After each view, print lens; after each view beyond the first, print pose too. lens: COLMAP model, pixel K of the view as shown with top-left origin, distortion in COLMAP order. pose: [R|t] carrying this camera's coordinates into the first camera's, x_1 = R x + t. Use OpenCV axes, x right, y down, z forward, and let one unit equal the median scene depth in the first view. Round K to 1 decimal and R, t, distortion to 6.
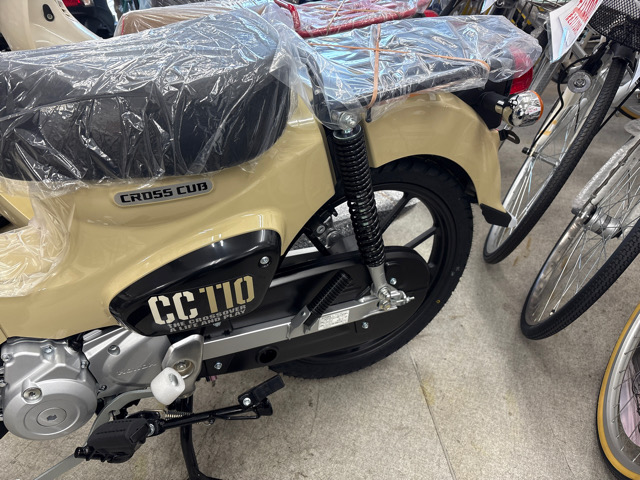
lens RADIAL K [[485.3, 0, 320.0], [0, 485.3, 240.0], [0, 0, 1]] dist [0.022795, 0.001470]
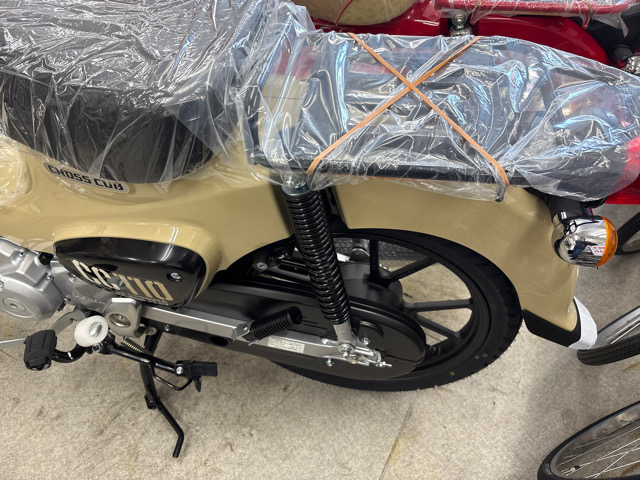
lens RADIAL K [[485.3, 0, 320.0], [0, 485.3, 240.0], [0, 0, 1]] dist [0.022795, 0.001470]
pose [[0.825126, 0.444208, -0.349065, 0.266354], [-0.364943, 0.890753, 0.270881, -0.242667], [0.431258, -0.096122, 0.897094, 0.180068]]
